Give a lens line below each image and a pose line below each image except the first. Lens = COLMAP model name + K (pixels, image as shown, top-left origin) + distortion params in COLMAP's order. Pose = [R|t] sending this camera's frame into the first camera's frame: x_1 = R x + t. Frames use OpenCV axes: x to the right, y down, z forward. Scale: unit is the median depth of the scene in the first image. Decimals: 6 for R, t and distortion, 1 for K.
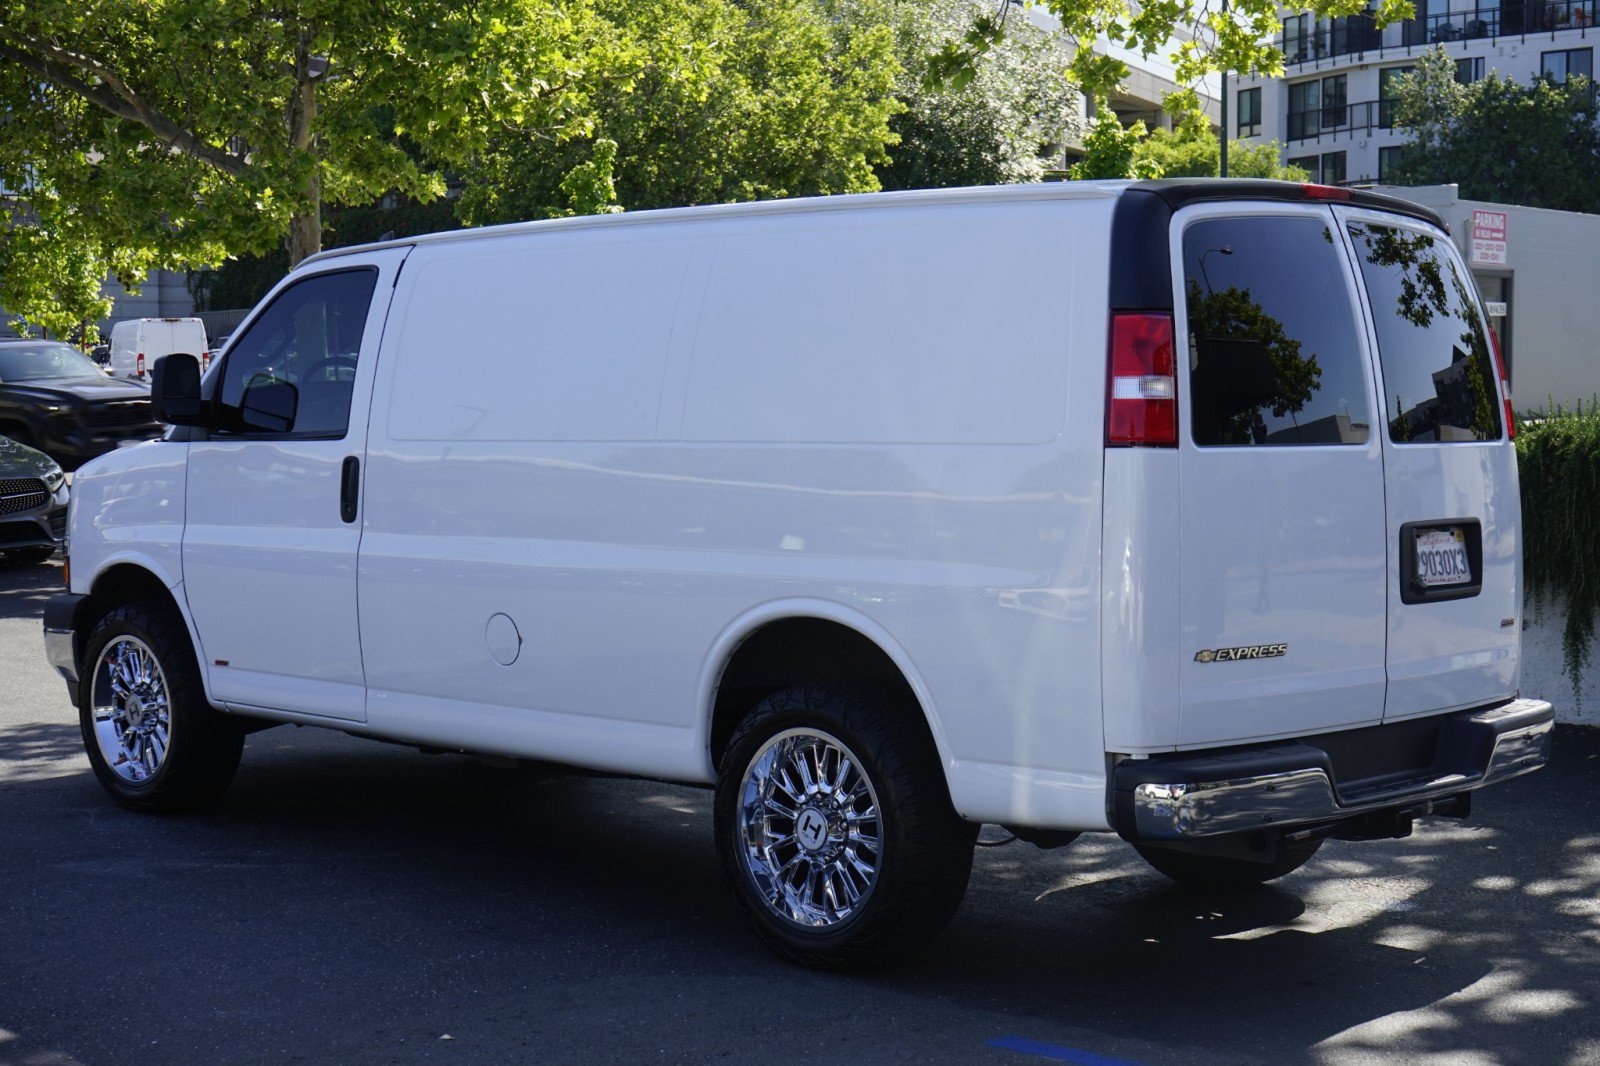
lens RADIAL K [[3267.8, 0, 800.0], [0, 3267.8, 533.0], [0, 0, 1]] dist [-0.076627, 0.564563]
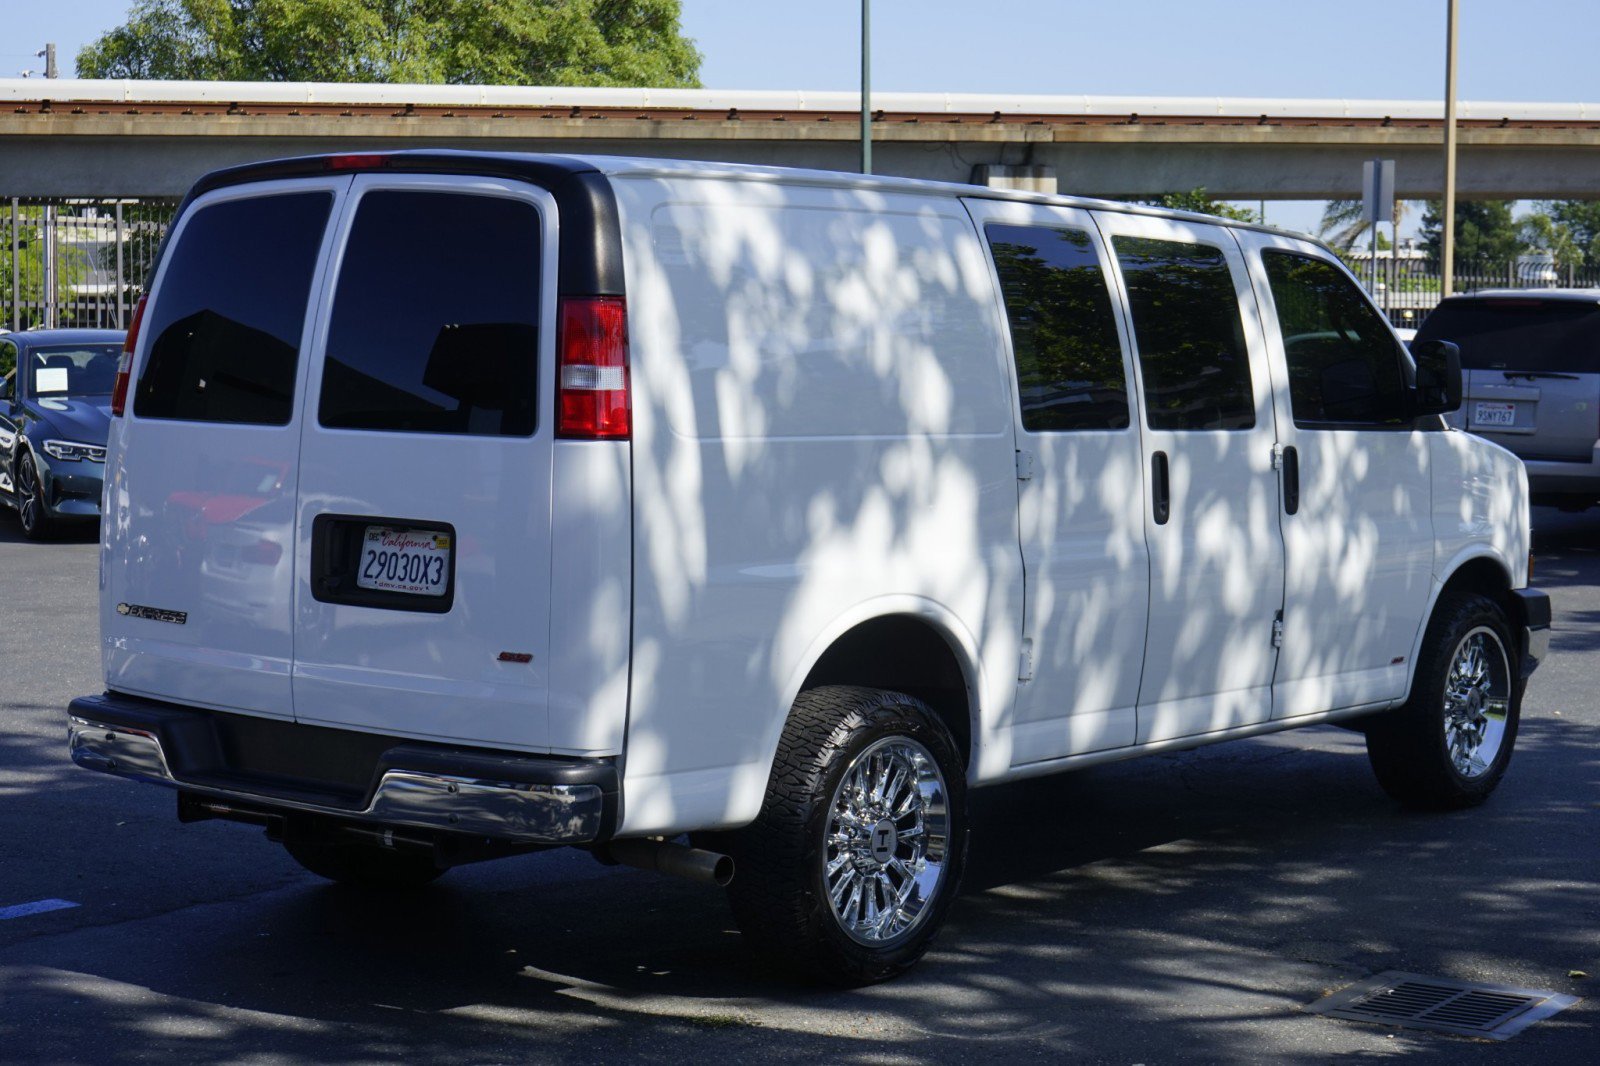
lens RADIAL K [[2927.4, 0, 800.0], [0, 2927.4, 533.0], [0, 0, 1]] dist [-0.045242, 0.093727]
pose [[0.057298, 0.058015, -0.996670, 1.036891], [-0.077378, 0.995565, 0.053502, -0.053482], [0.995354, 0.074054, 0.061533, 1.089046]]
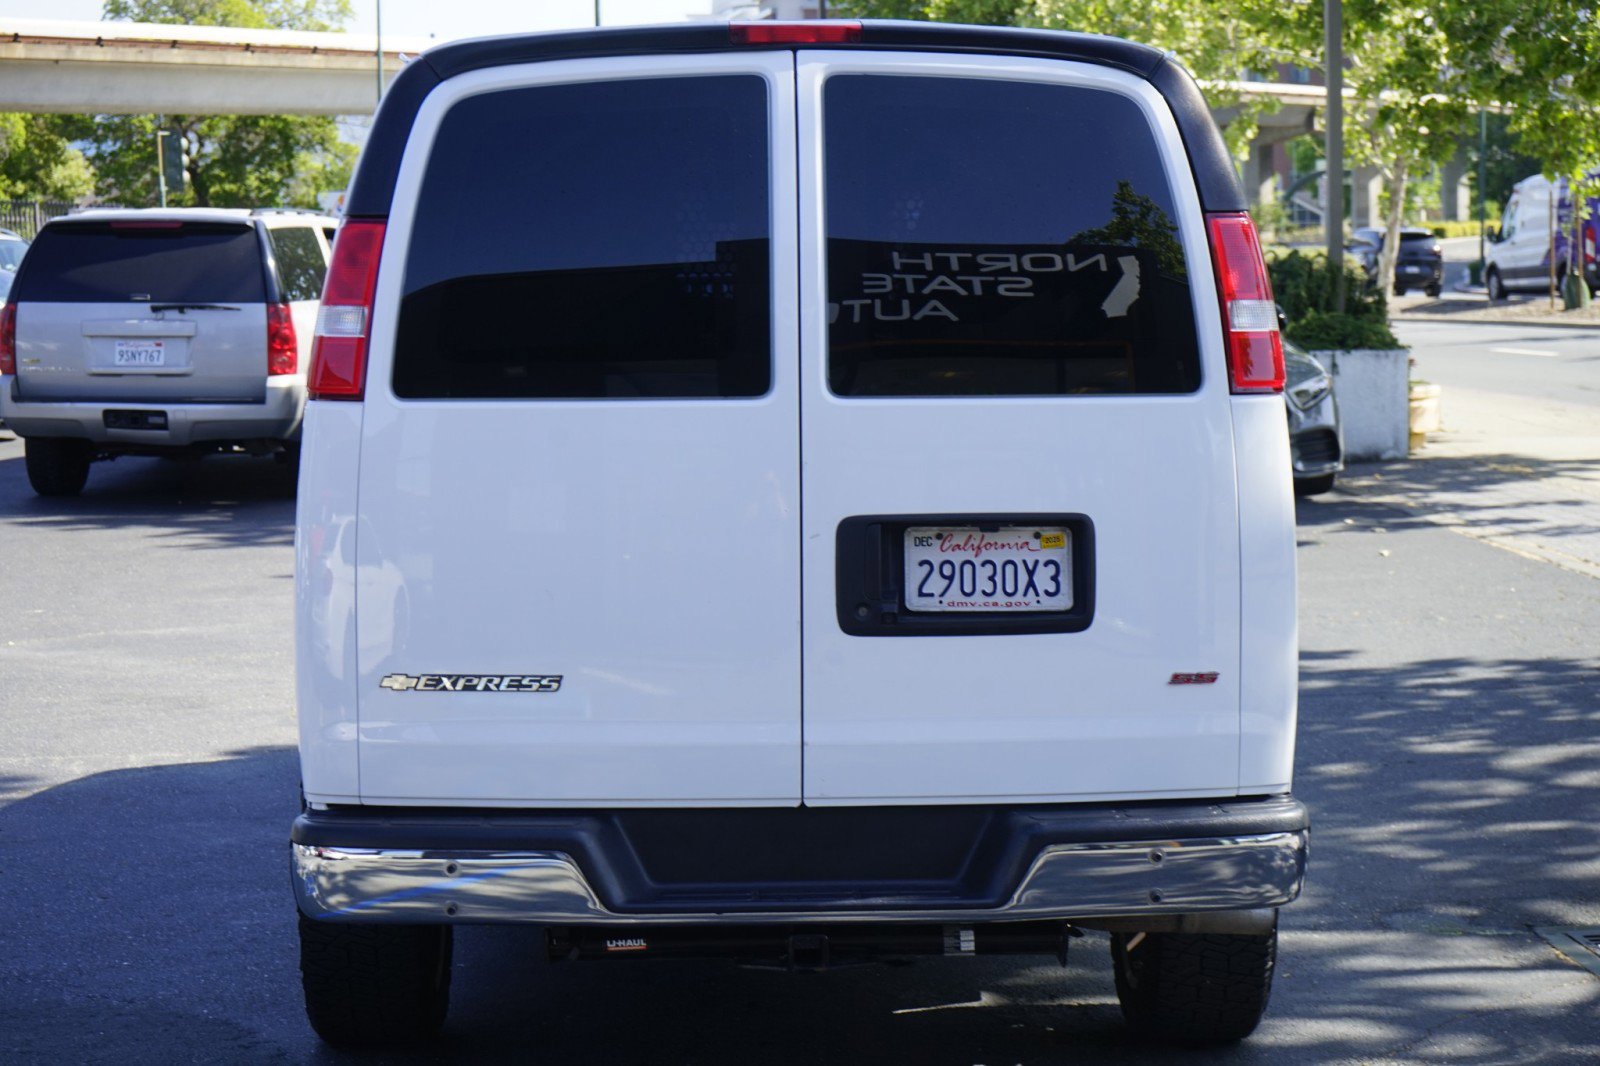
lens RADIAL K [[3267.8, 0, 800.0], [0, 3267.8, 533.0], [0, 0, 1]] dist [-0.076627, 0.564563]
pose [[0.692622, 0.041382, -0.720112, 0.675400], [-0.029790, 0.999142, 0.028764, -0.018994], [0.720685, 0.001529, 0.693261, 0.516512]]
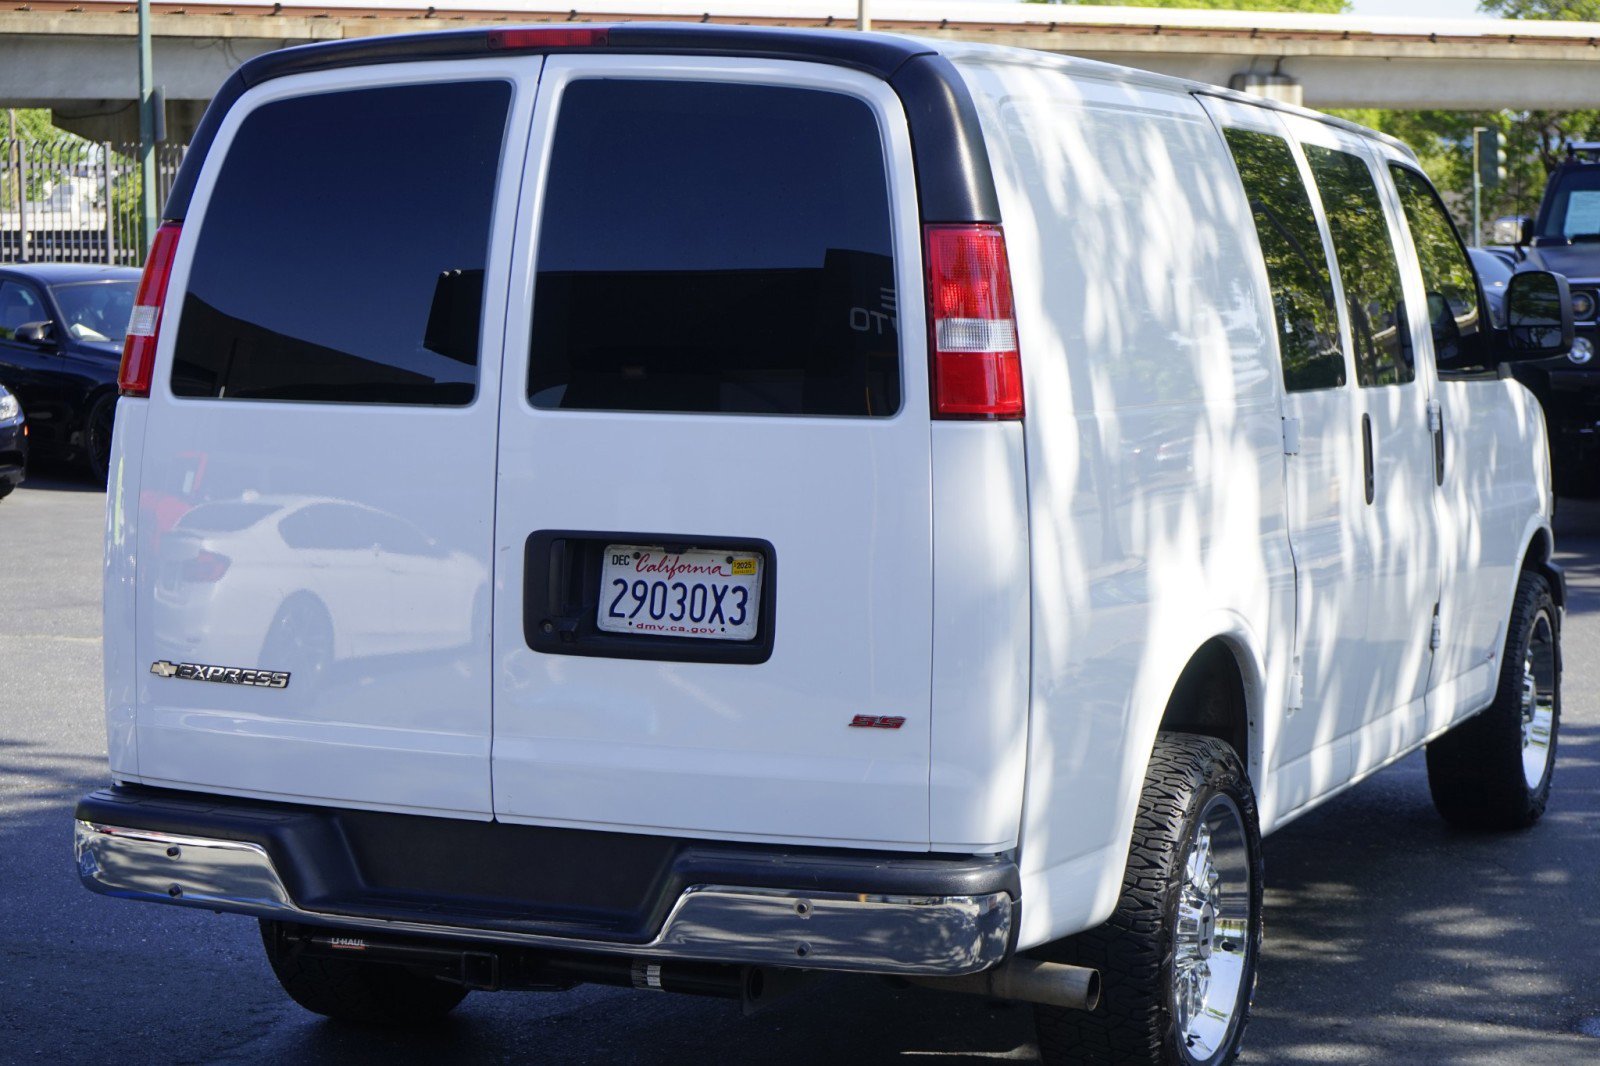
lens RADIAL K [[3267.8, 0, 800.0], [0, 3267.8, 533.0], [0, 0, 1]] dist [-0.076627, 0.564563]
pose [[0.321838, 0.068395, -0.944321, 0.841496], [-0.063040, 0.996722, 0.050706, -0.040096], [0.944694, 0.043211, 0.325095, 0.833929]]
